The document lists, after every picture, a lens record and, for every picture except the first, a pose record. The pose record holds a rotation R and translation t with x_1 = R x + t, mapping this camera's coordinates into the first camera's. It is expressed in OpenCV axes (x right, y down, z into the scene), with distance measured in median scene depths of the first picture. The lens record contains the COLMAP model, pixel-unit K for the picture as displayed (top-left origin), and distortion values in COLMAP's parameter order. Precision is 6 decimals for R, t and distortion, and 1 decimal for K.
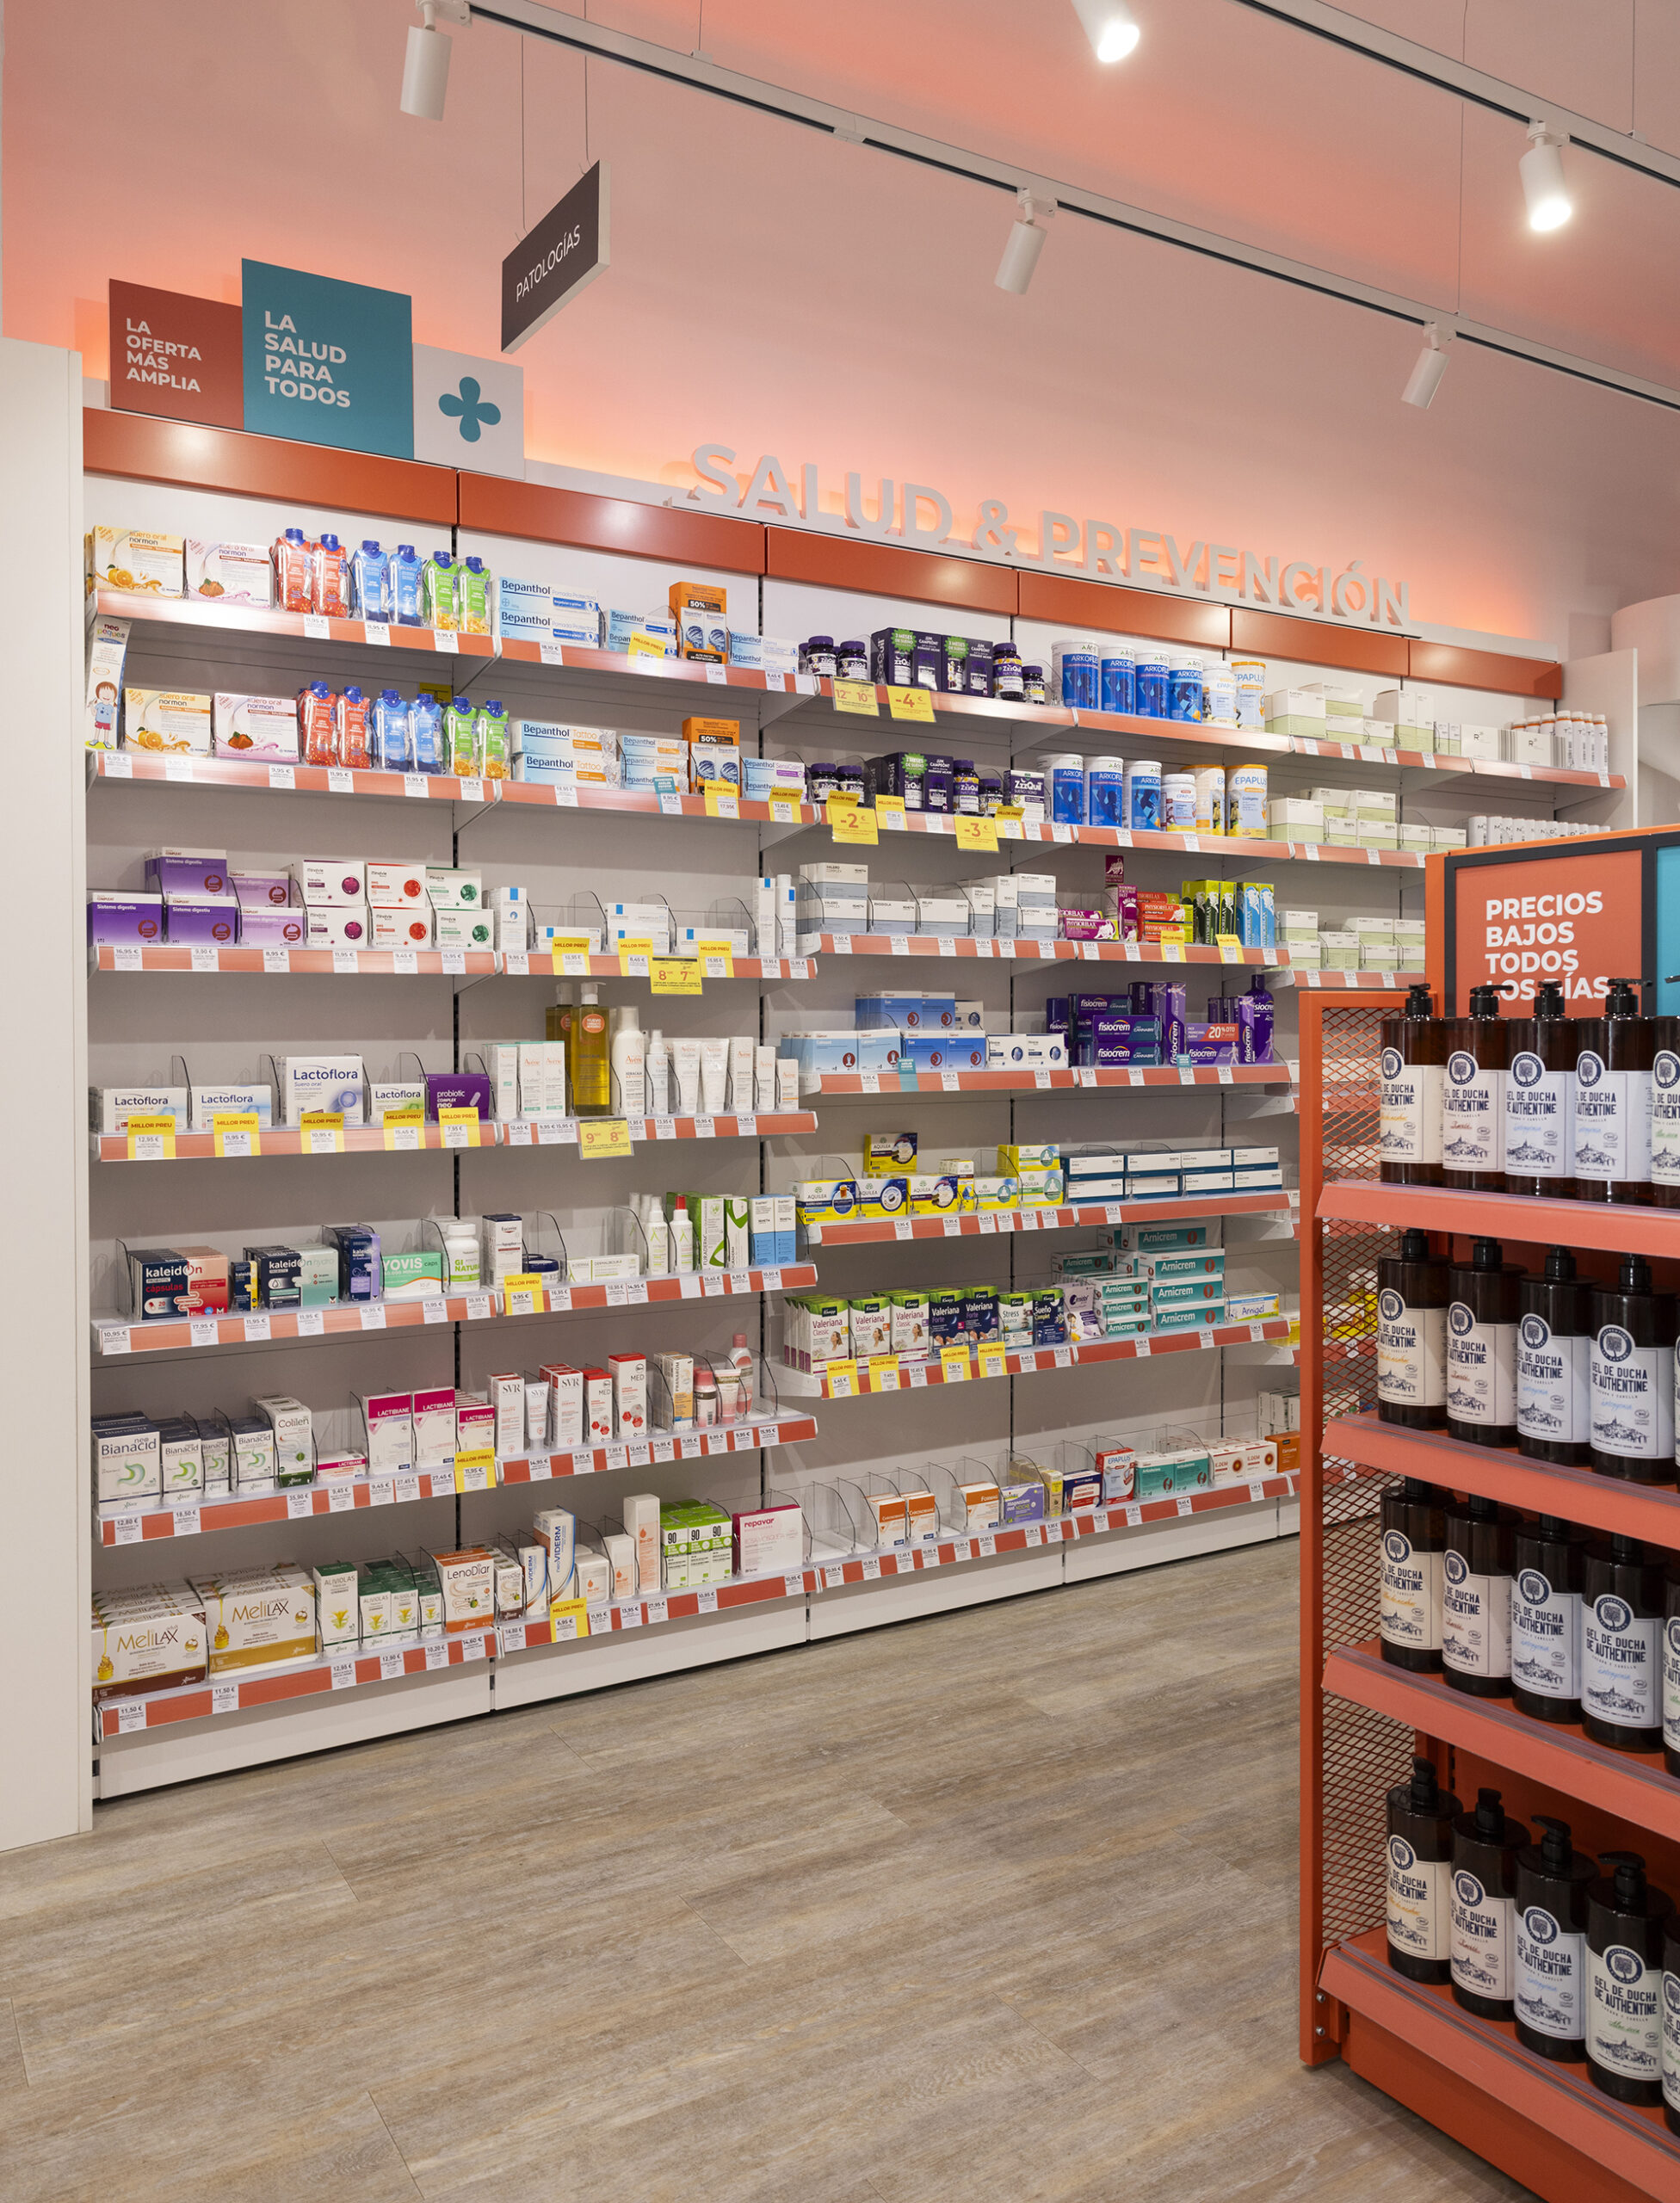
lens RADIAL K [[1681.2, 0, 828.5], [0, 1681.2, 1048.8], [0, 0, 1]] dist [-0.004507, 0.007773]
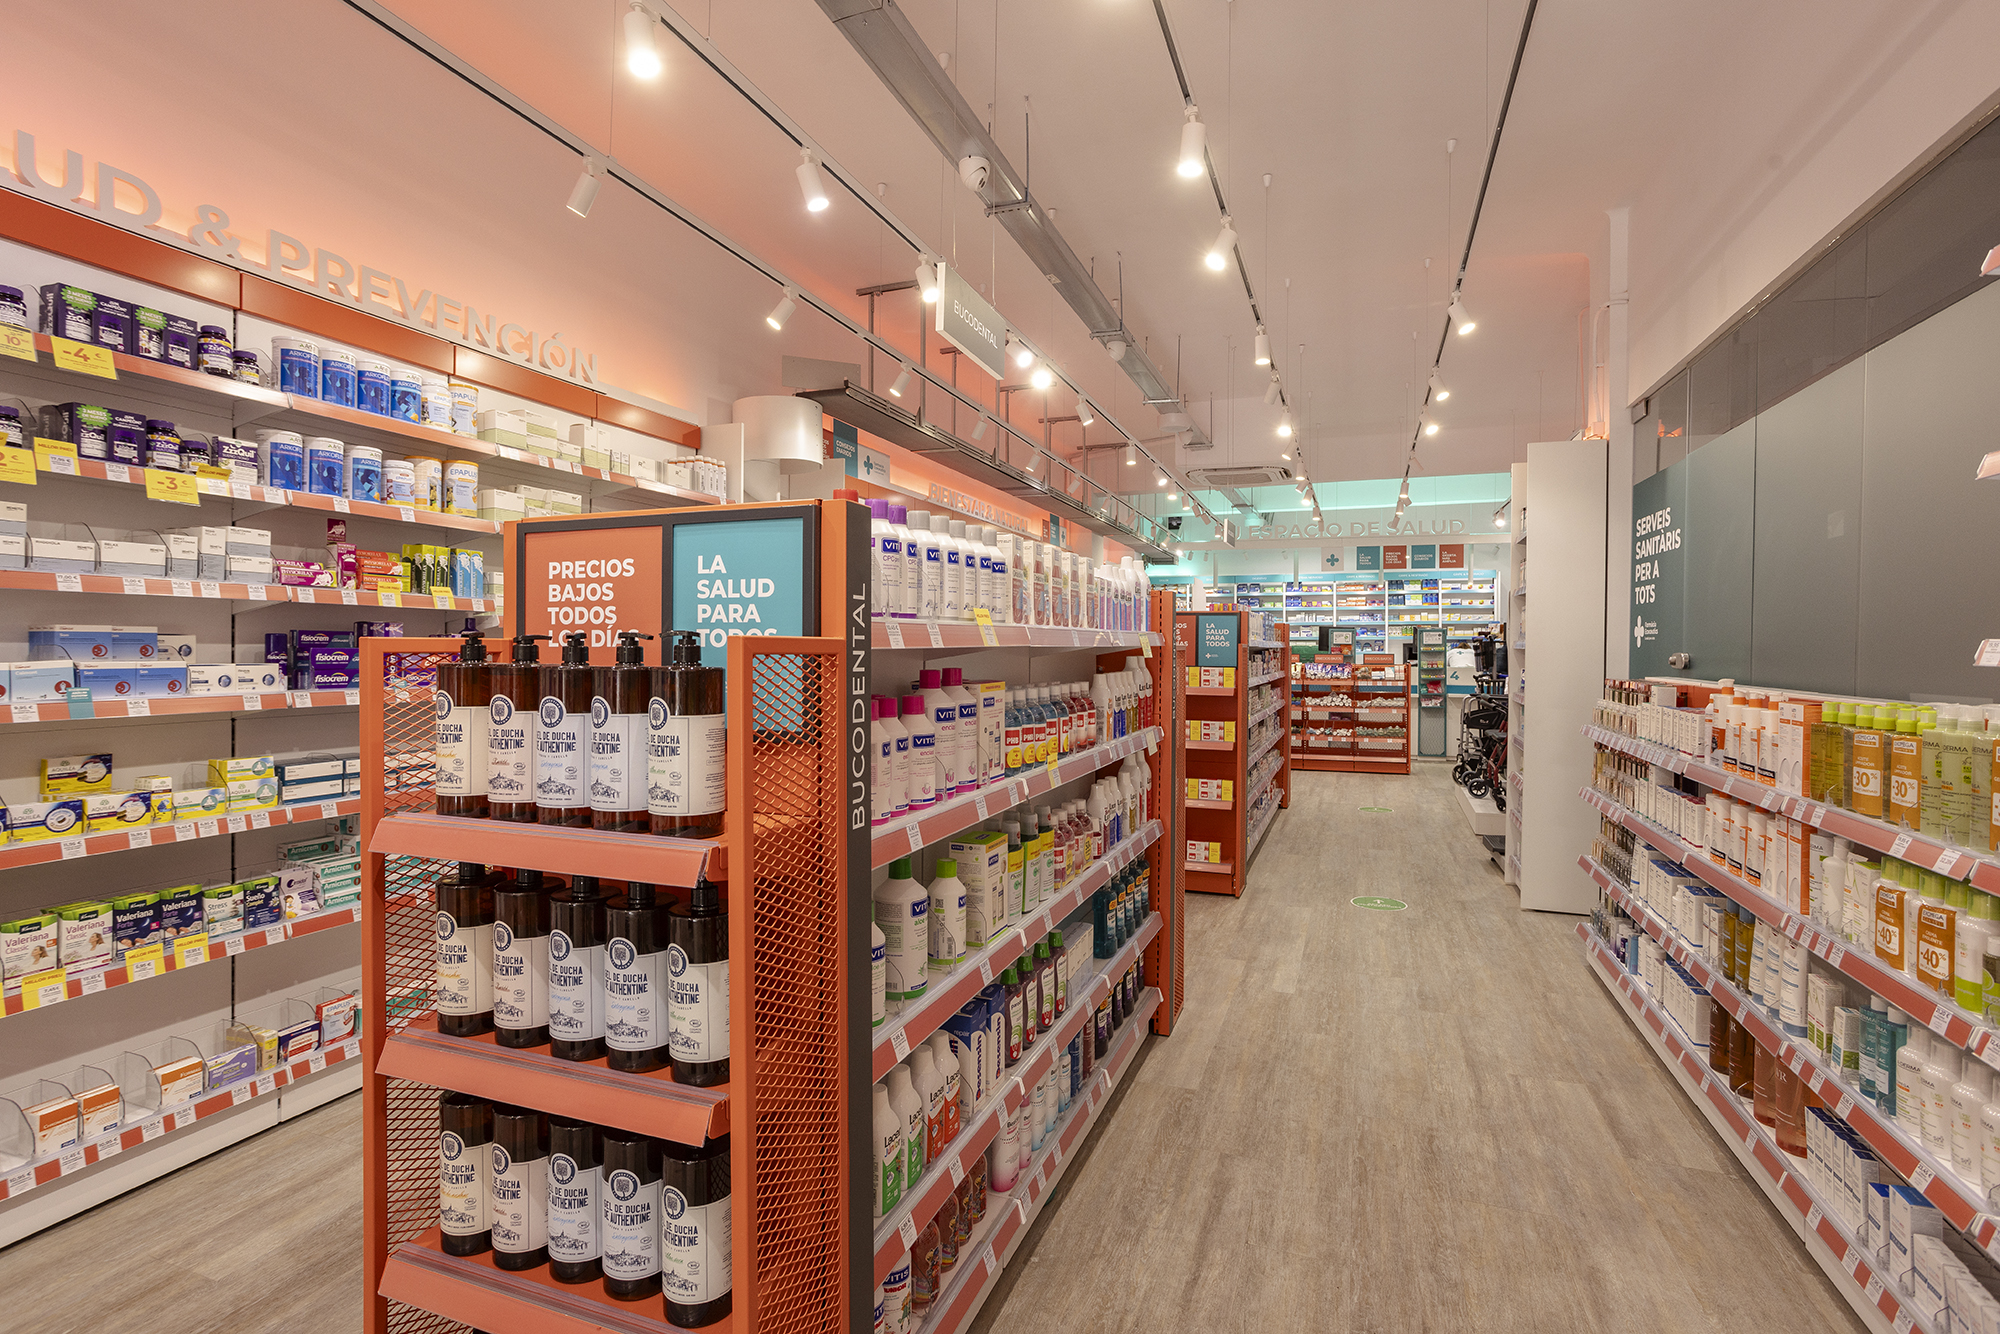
lens RADIAL K [[958.8, 0, 992.0], [0, 958.8, 648.1], [0, 0, 1]] dist [-0.000775, 0.000420]
pose [[0.786971, 0.006930, 0.616951, 0.120689], [0.001626, 0.999910, -0.013305, -0.010042], [-0.616988, 0.011473, 0.786889, 0.152198]]
